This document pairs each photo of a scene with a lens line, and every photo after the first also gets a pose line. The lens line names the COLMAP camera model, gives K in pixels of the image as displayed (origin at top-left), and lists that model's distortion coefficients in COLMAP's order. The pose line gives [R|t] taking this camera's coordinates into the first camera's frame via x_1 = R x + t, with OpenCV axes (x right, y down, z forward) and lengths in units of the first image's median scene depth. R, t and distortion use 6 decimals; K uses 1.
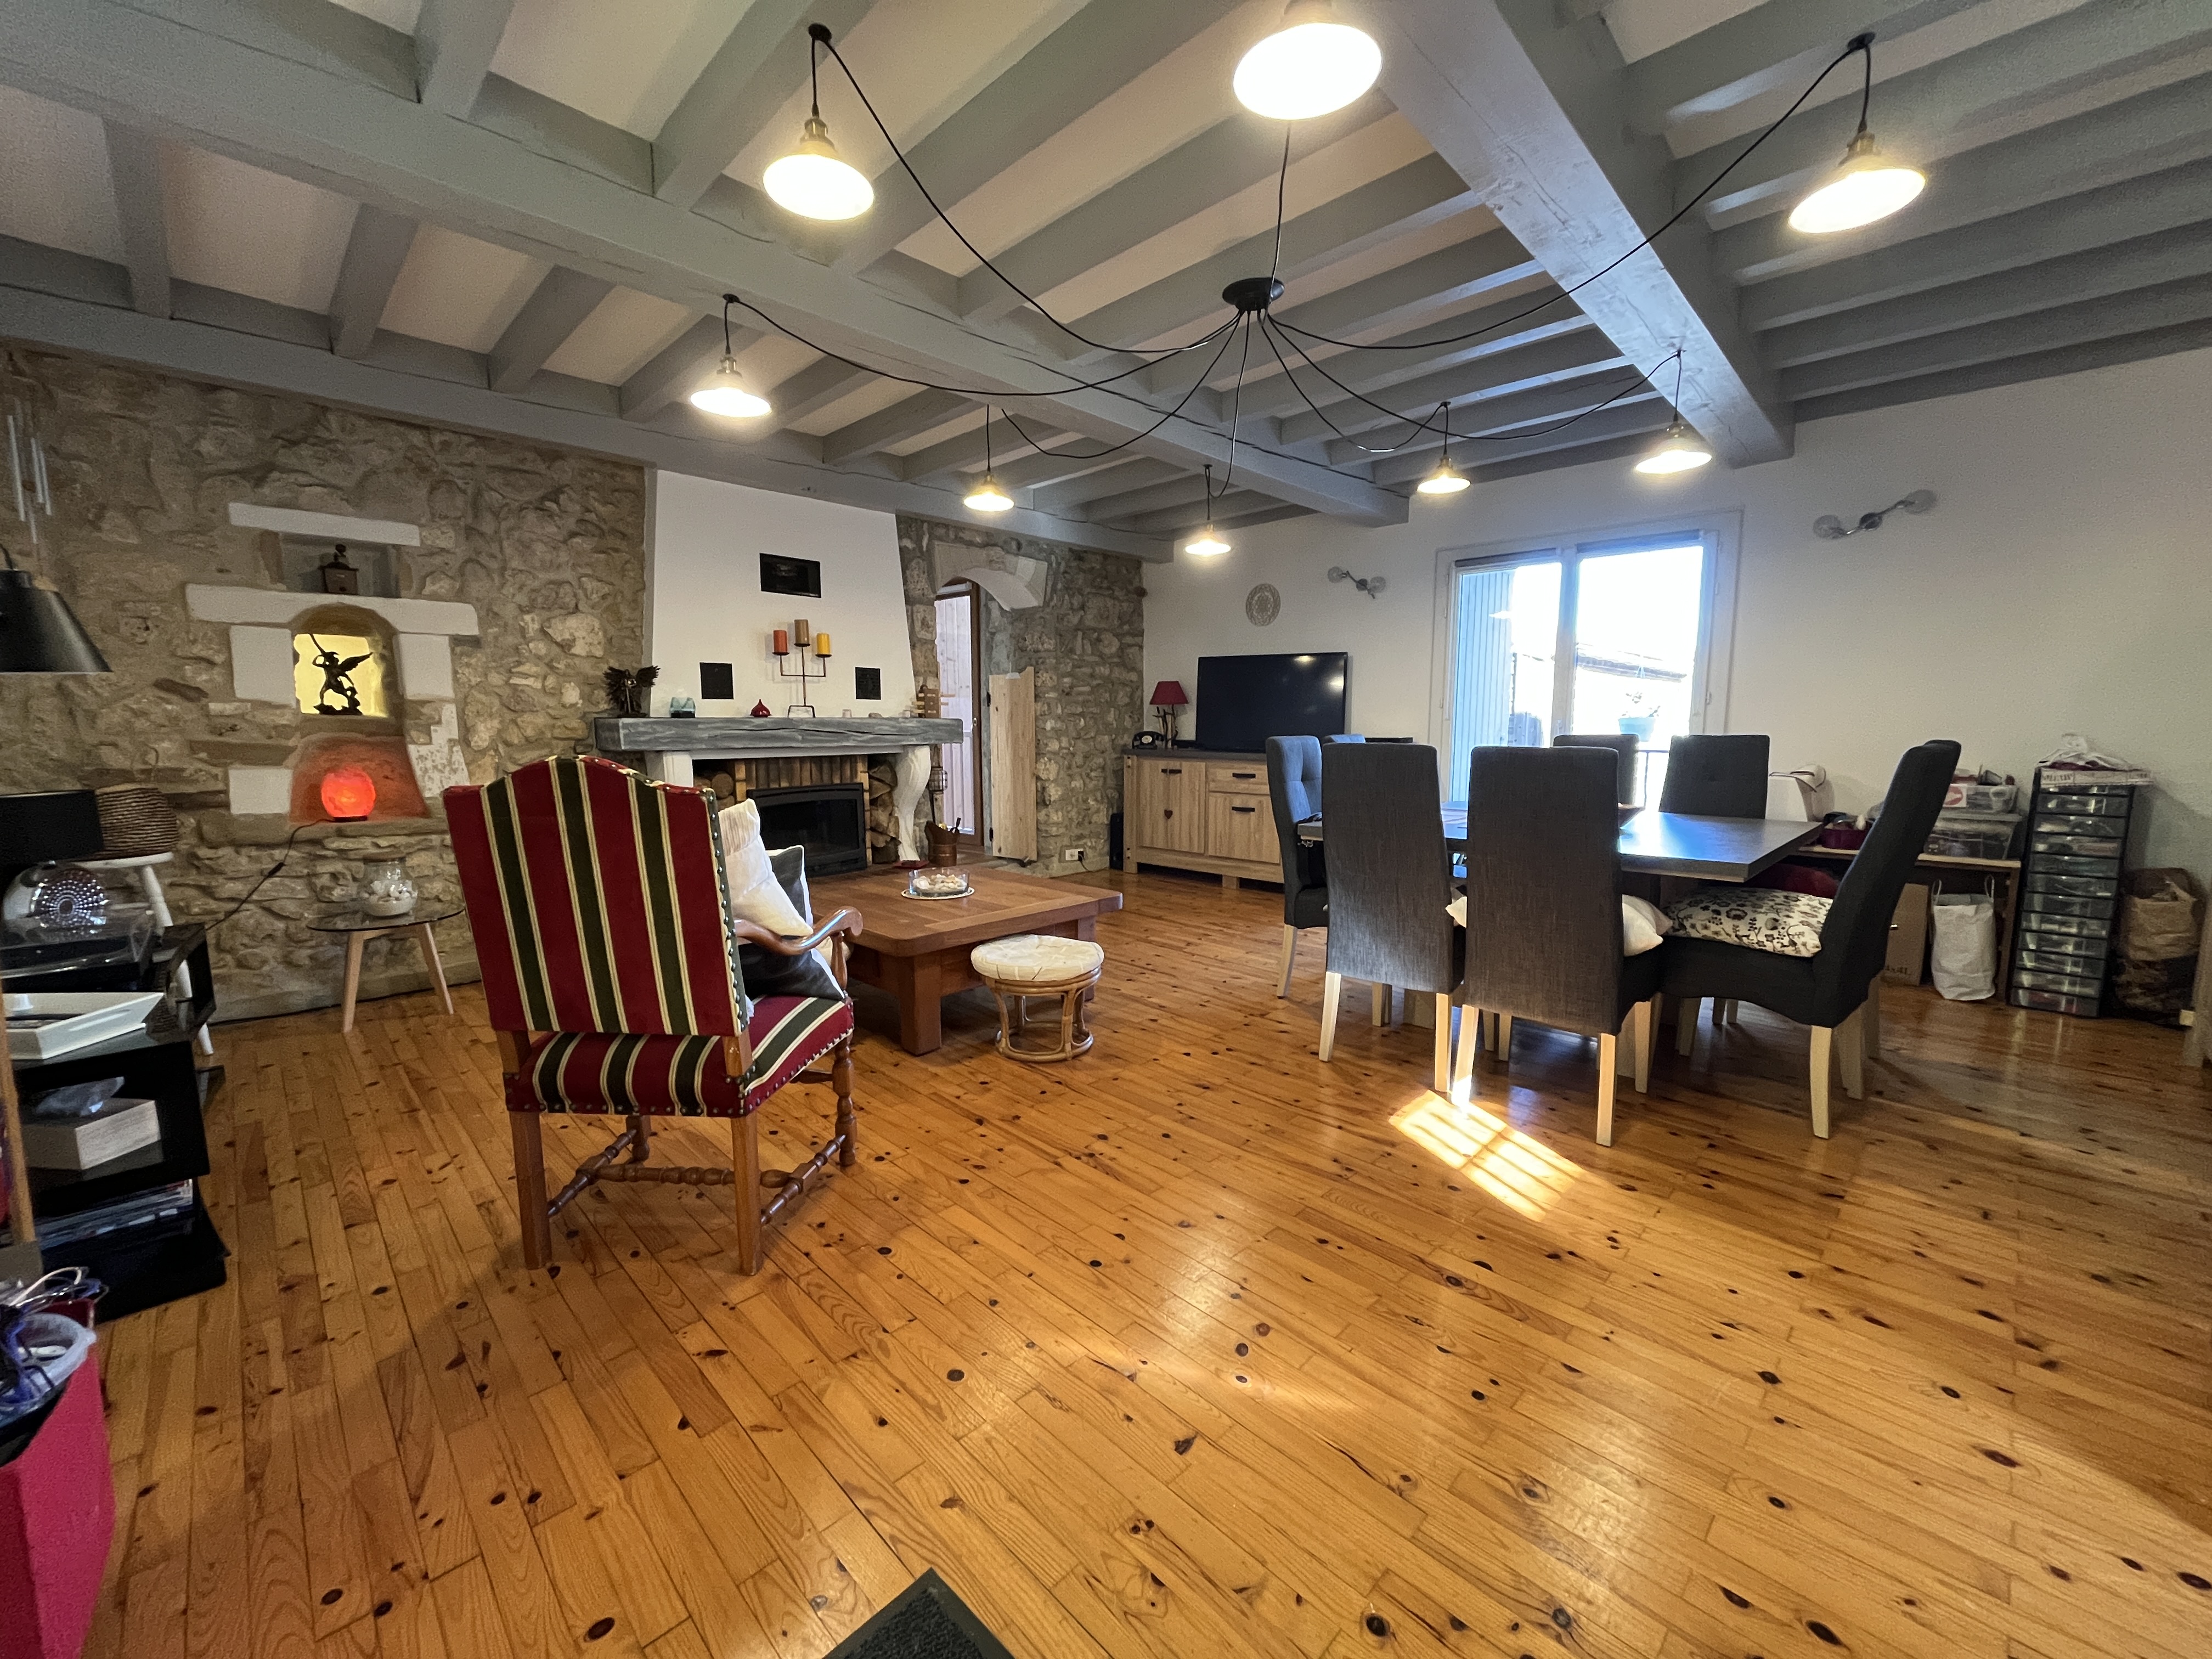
lens RADIAL K [[887.7, 0, 1103.2], [0, 887.7, 828.7], [0, 0, 1]] dist [-0.003619, -0.000576]
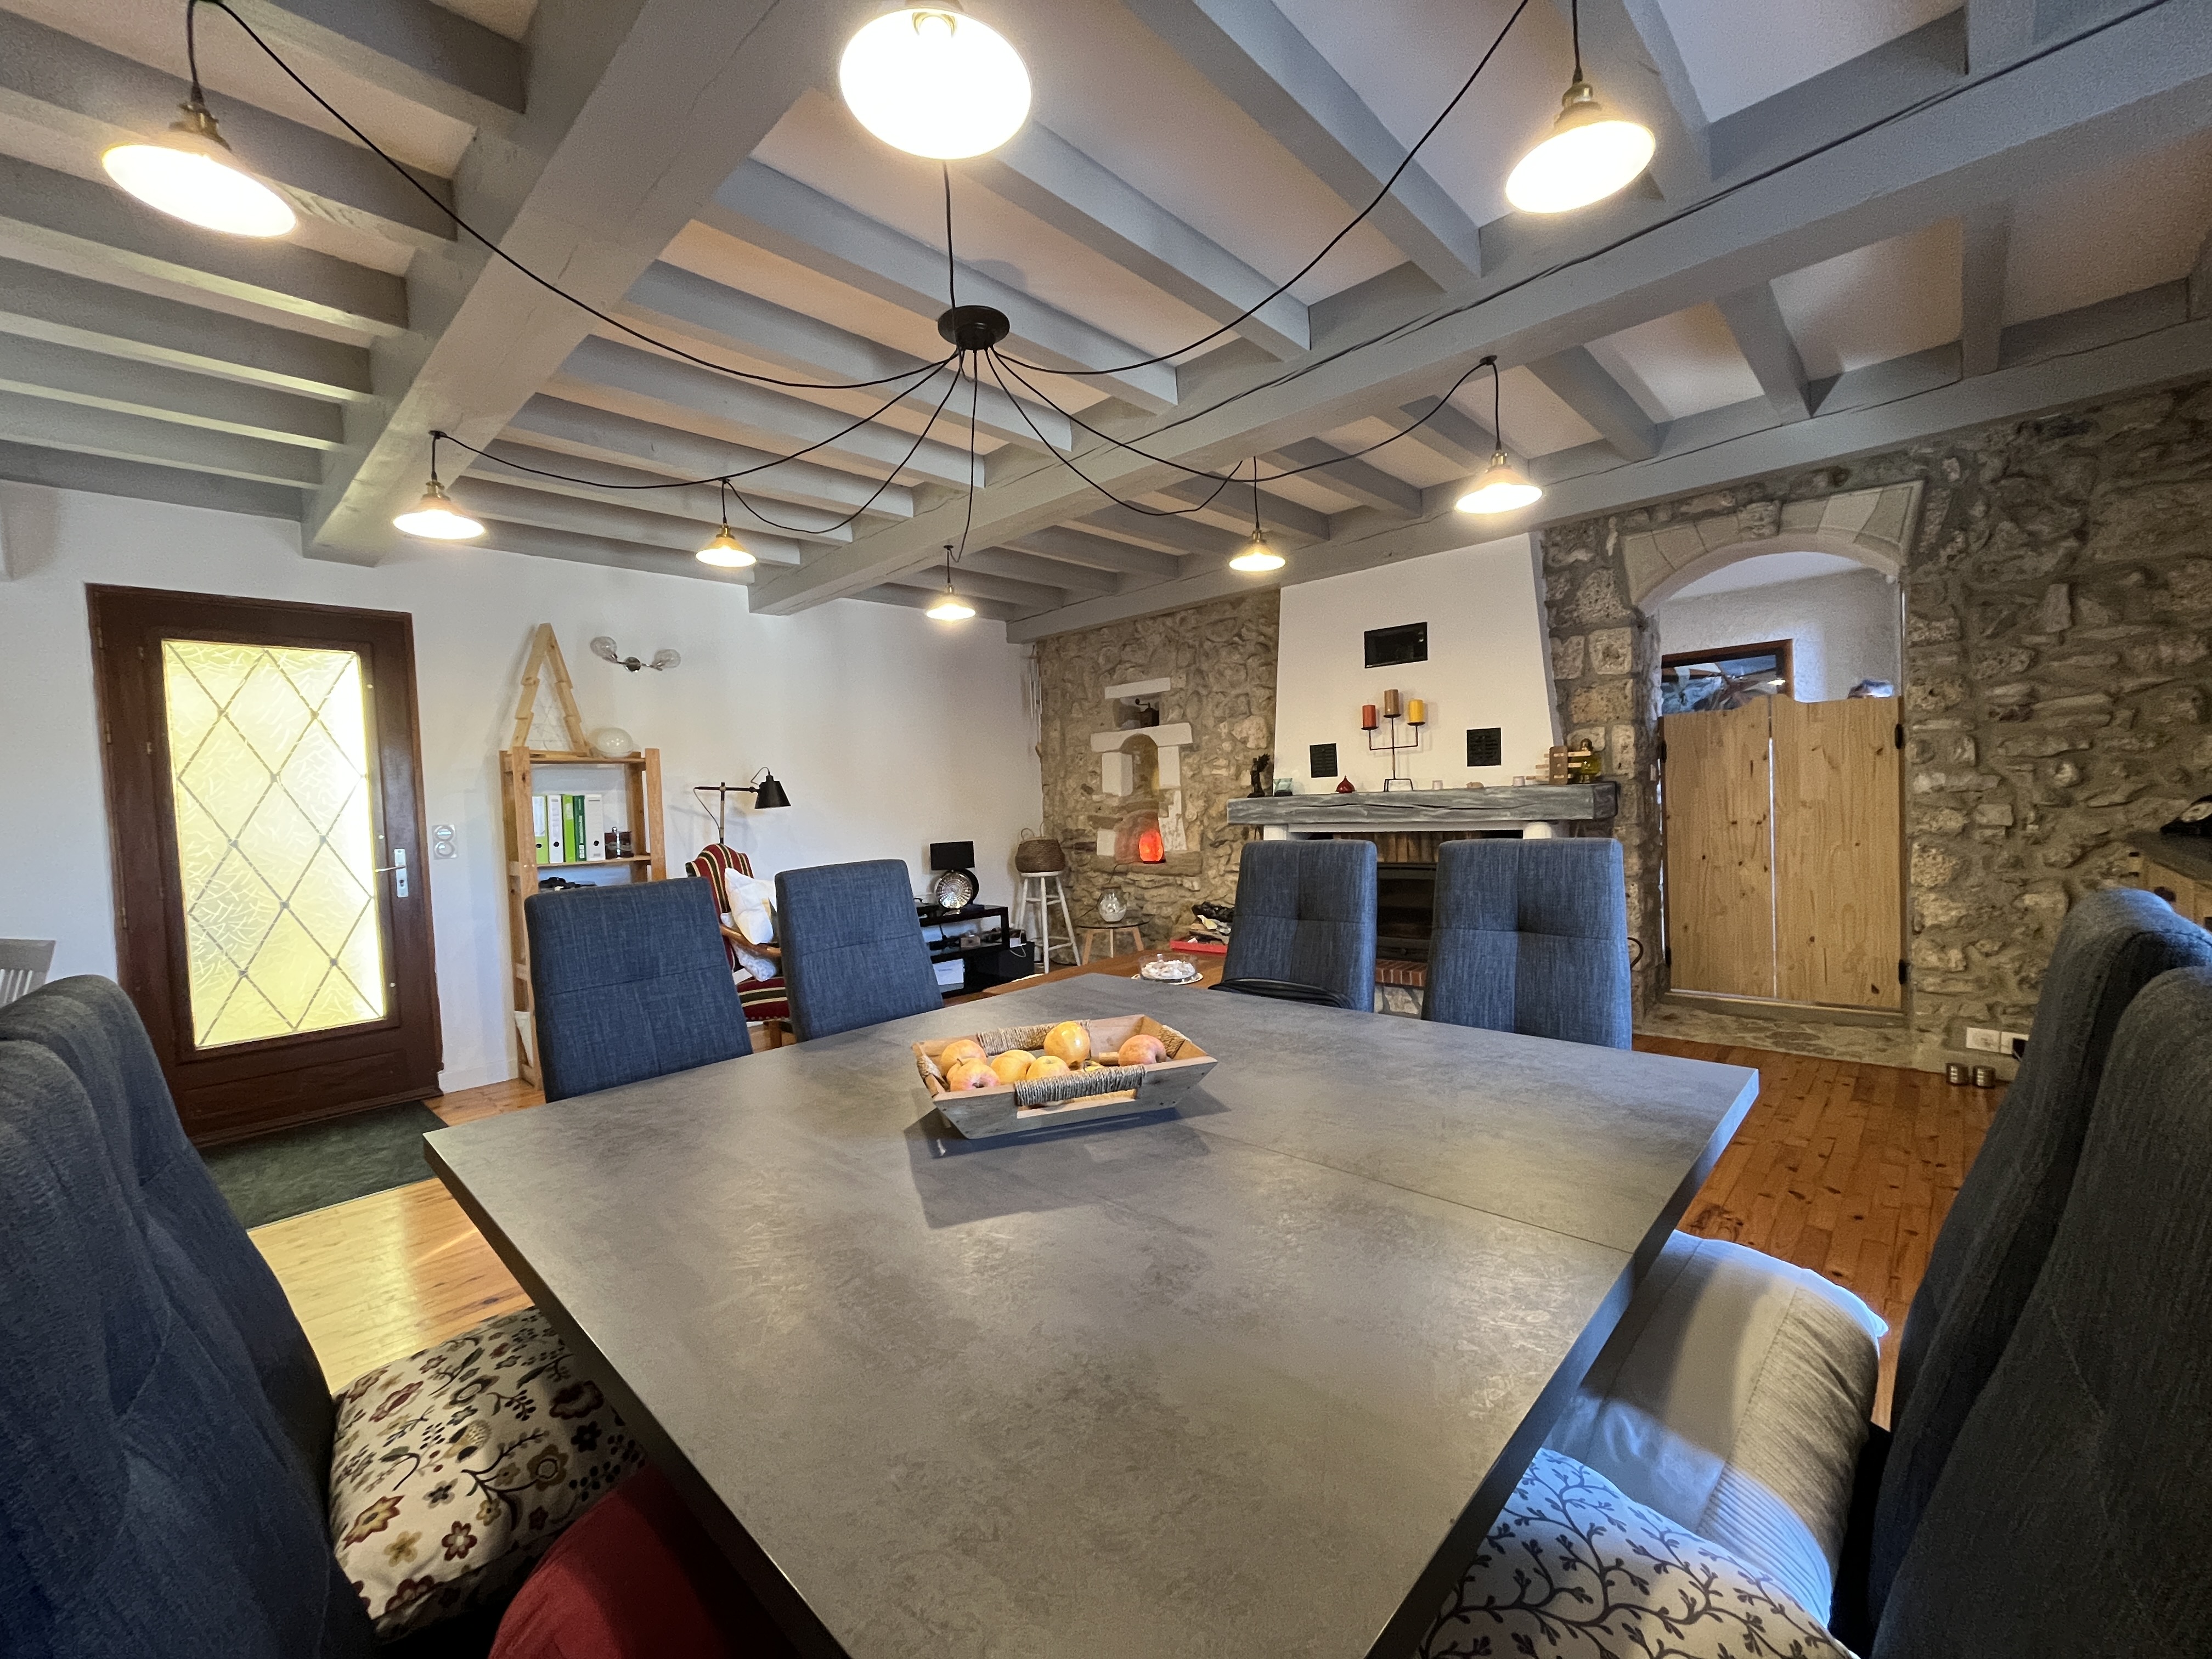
lens RADIAL K [[887.7, 0, 1098.9], [0, 887.7, 827.2], [0, 0, 1]] dist [-0.003619, -0.000576]
pose [[0.023889, 0.032094, -0.999199, 0.746006], [-0.076702, 0.996597, 0.030177, -0.111763], [0.996768, 0.075920, 0.026269, 0.811445]]
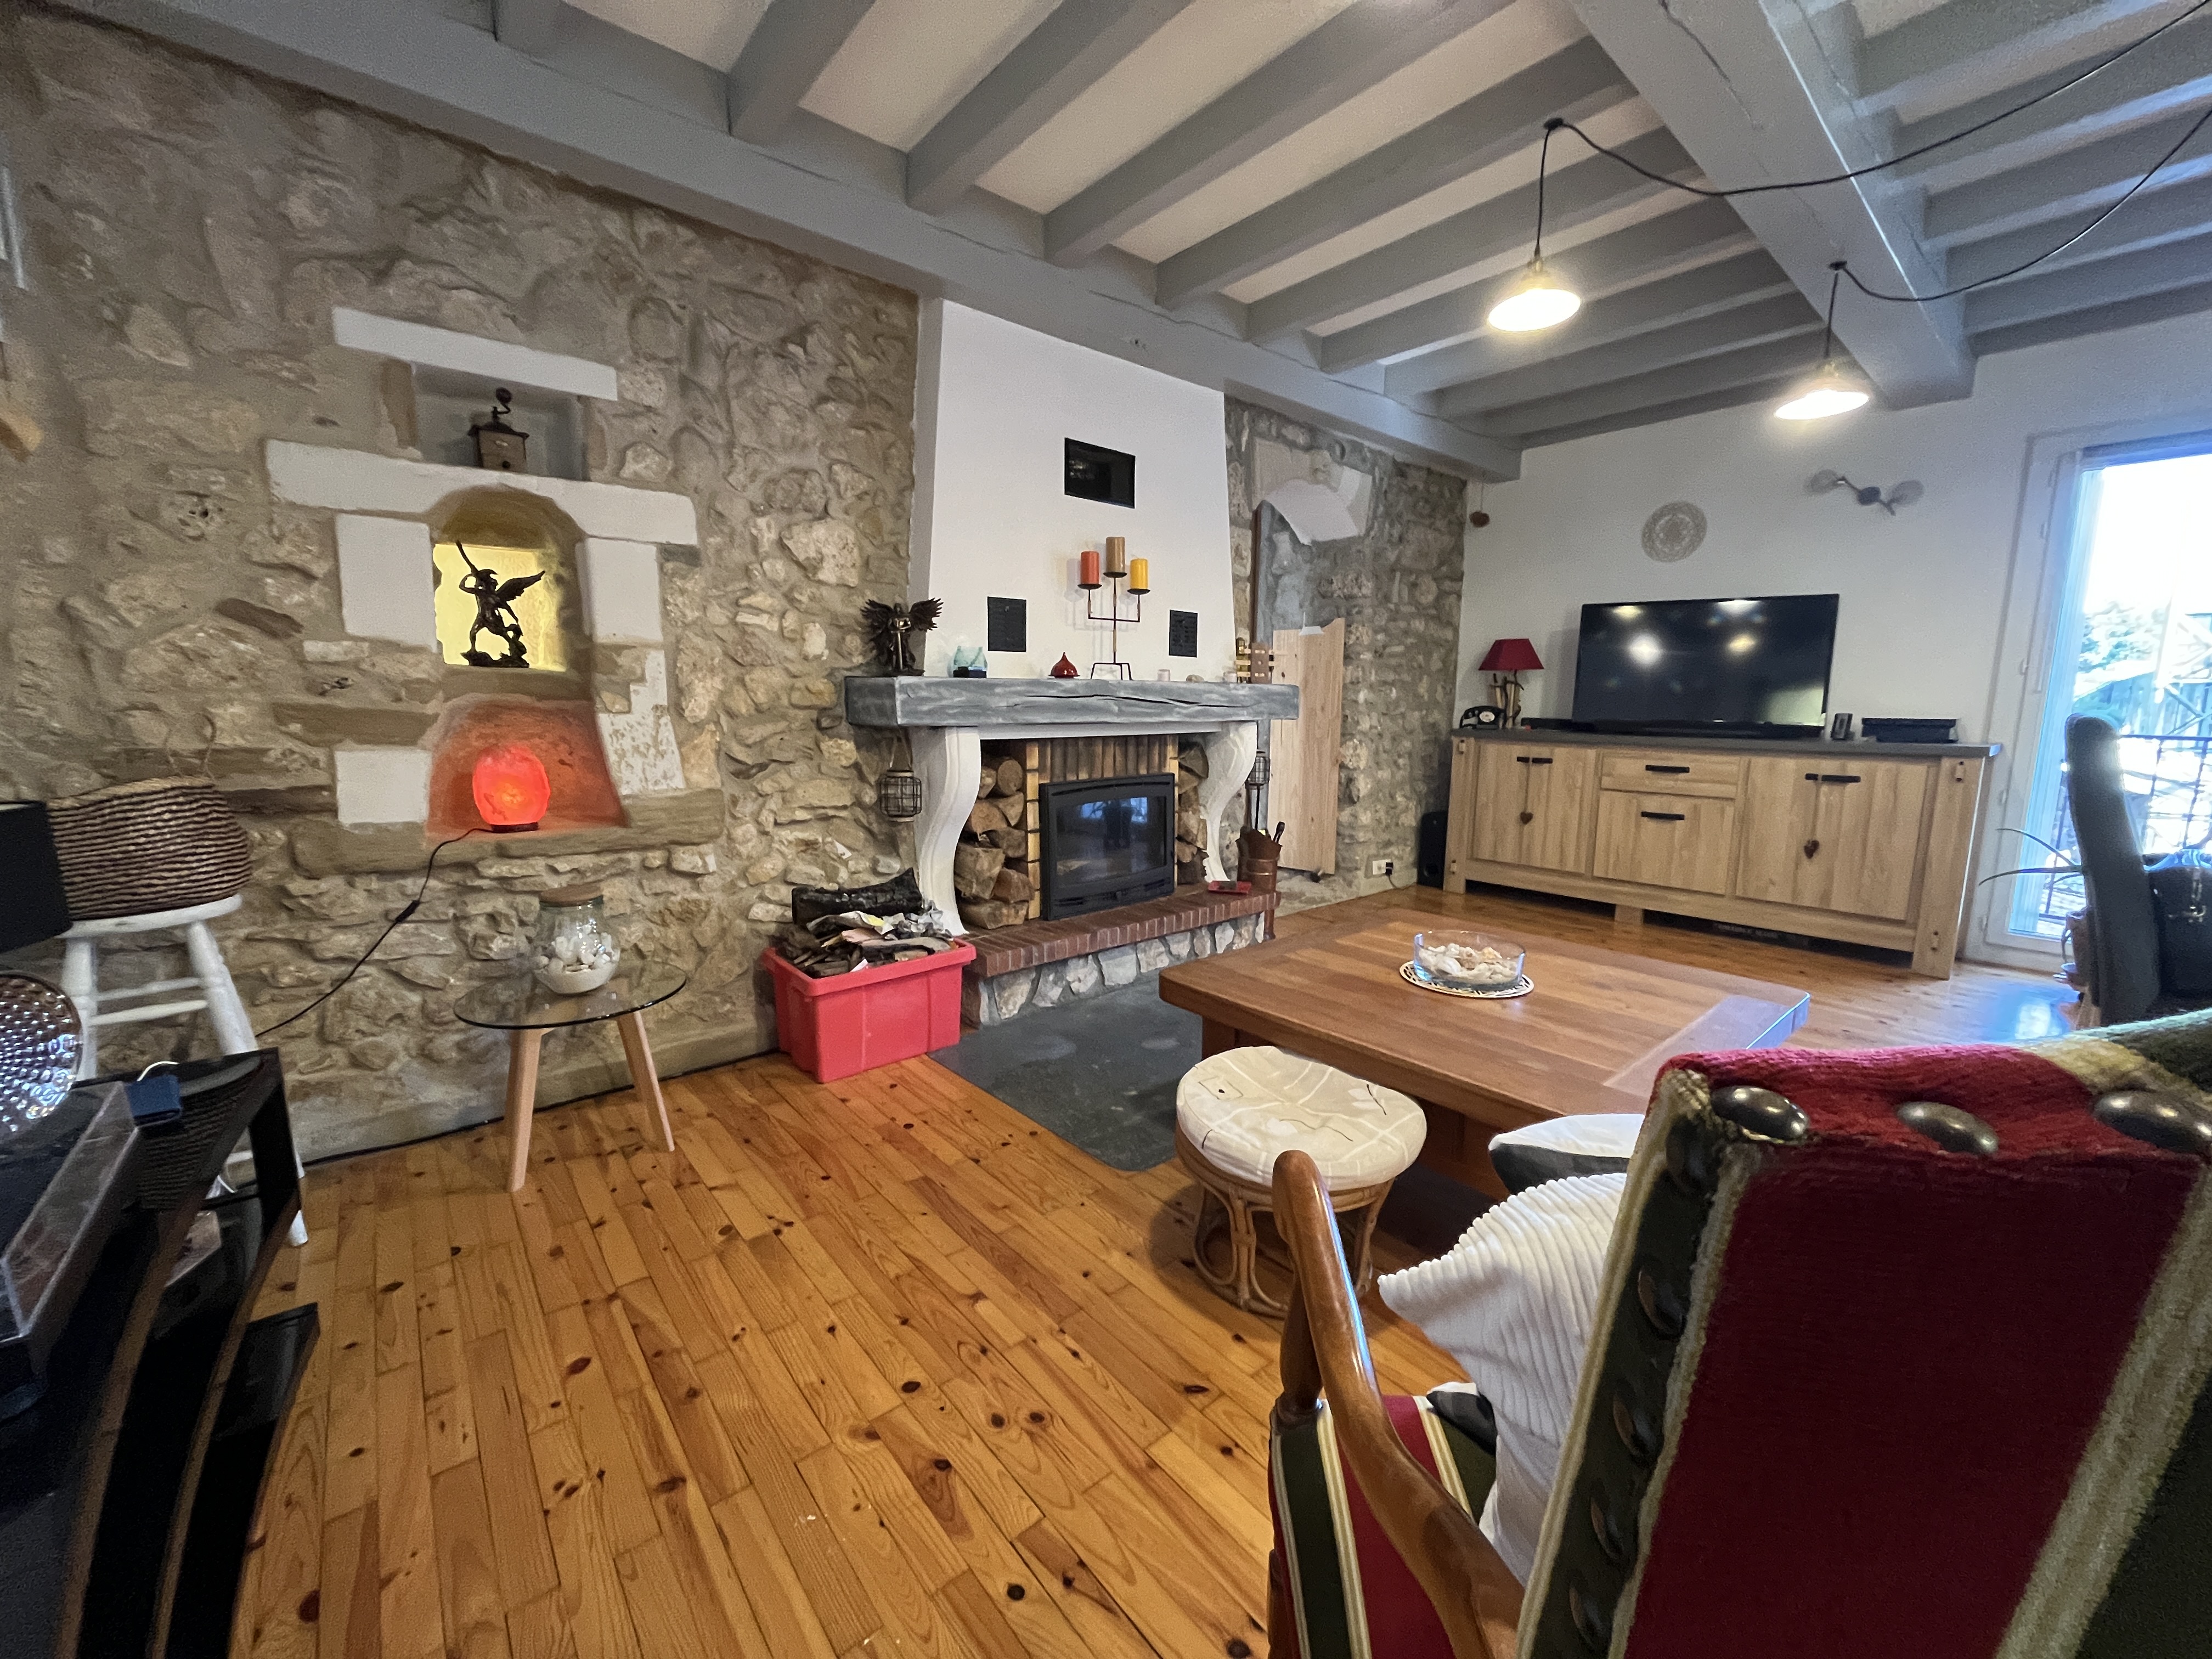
lens RADIAL K [[887.7, 0, 1103.0], [0, 887.7, 828.8], [0, 0, 1]] dist [-0.003619, -0.000576]
pose [[0.995703, 0.021678, -0.090032, -0.342638], [-0.019207, 0.999417, 0.028218, -0.034599], [0.090591, -0.026367, 0.995539, 0.370803]]
